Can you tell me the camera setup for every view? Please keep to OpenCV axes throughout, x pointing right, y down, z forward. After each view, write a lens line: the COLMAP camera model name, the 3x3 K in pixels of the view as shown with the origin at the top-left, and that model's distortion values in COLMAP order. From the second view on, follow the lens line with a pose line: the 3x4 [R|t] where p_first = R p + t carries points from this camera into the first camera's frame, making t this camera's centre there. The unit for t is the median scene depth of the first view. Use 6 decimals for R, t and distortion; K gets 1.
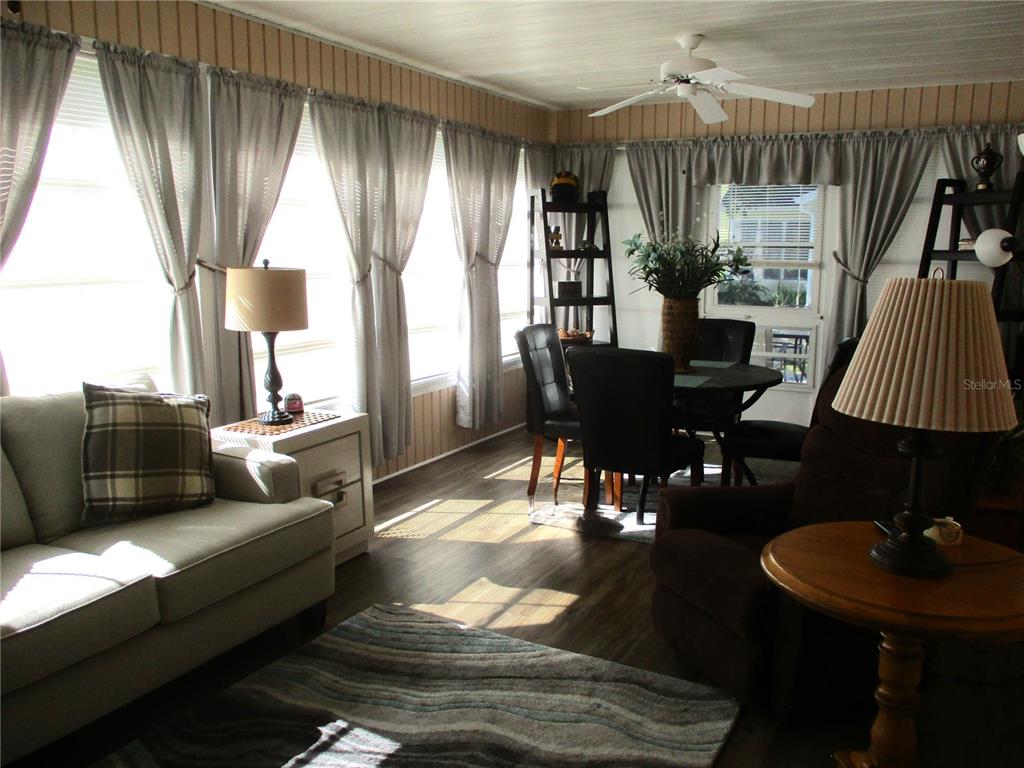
lens RADIAL K [[862.8, 0, 524.1], [0, 862.8, 370.1], [0, 0, 1]] dist [-0.007285, -0.004063]
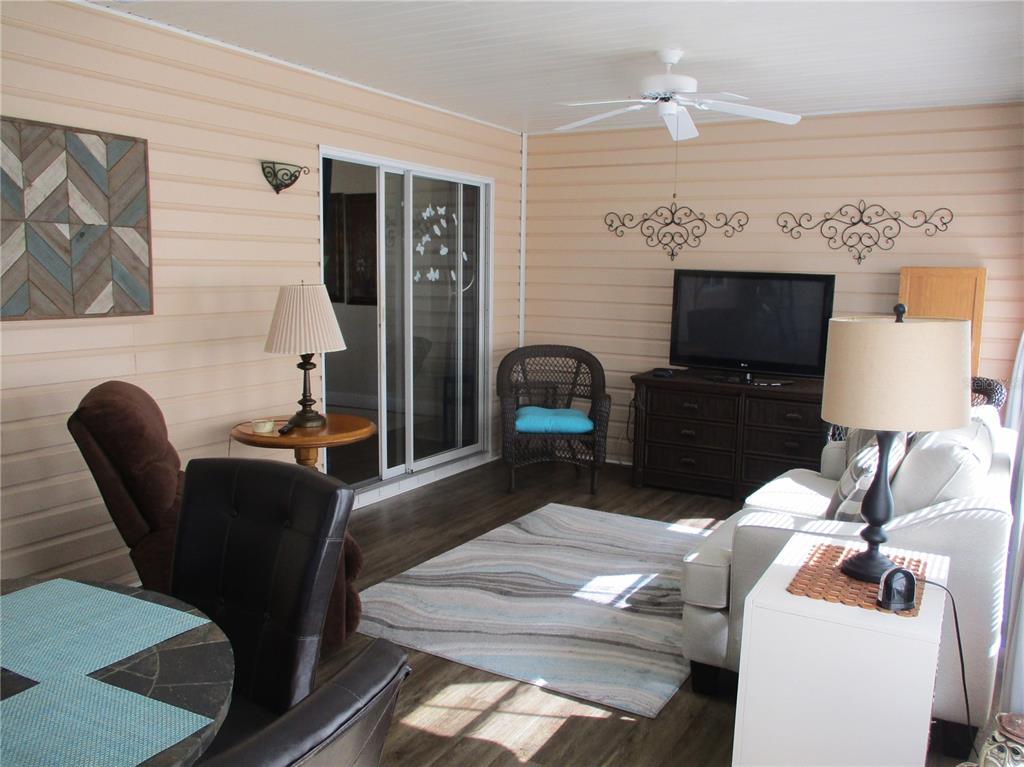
lens RADIAL K [[859.5, 0, 512.0], [0, 859.5, 383.5], [0, 0, 1]] dist [-0.026175, 0.008527]
pose [[-0.999317, -0.021185, 0.030266, -0.052497], [-0.012309, 0.963366, 0.267908, -0.228900], [-0.034833, 0.267353, -0.962969, 1.607308]]
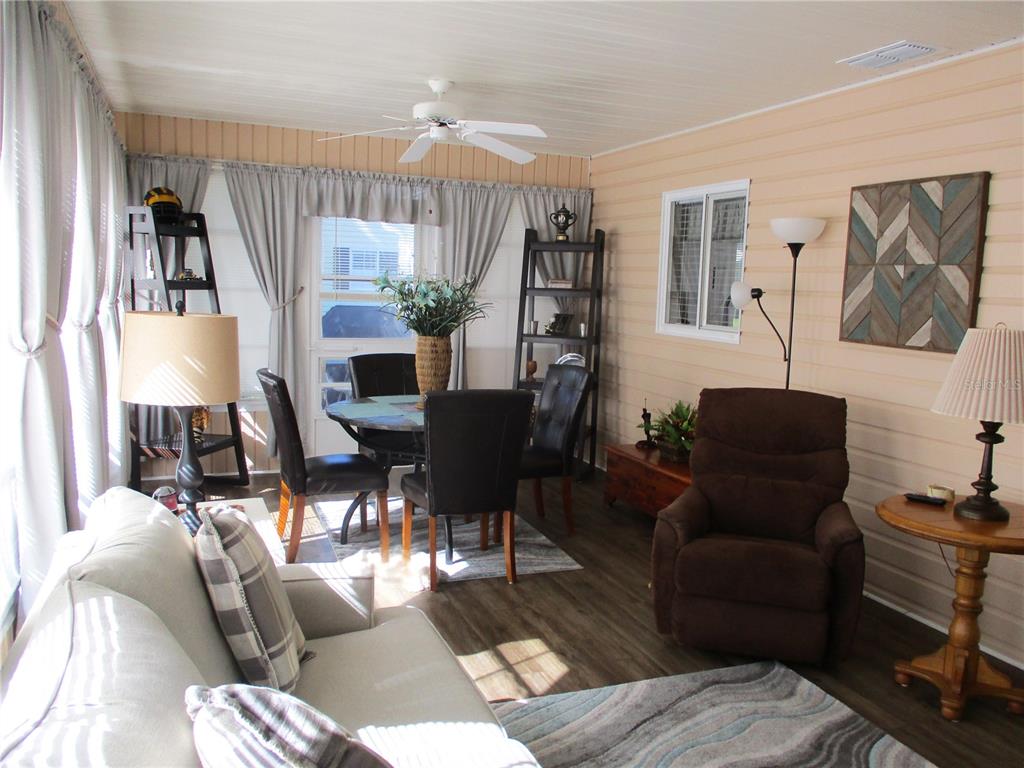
lens RADIAL K [[862.8, 0, 524.1], [0, 862.8, 370.1], [0, 0, 1]] dist [-0.007285, -0.004063]
pose [[0.647674, -0.063035, 0.759306, -0.668820], [0.079792, 0.996703, 0.014682, -0.063153], [-0.757728, 0.051077, 0.650568, 0.336892]]
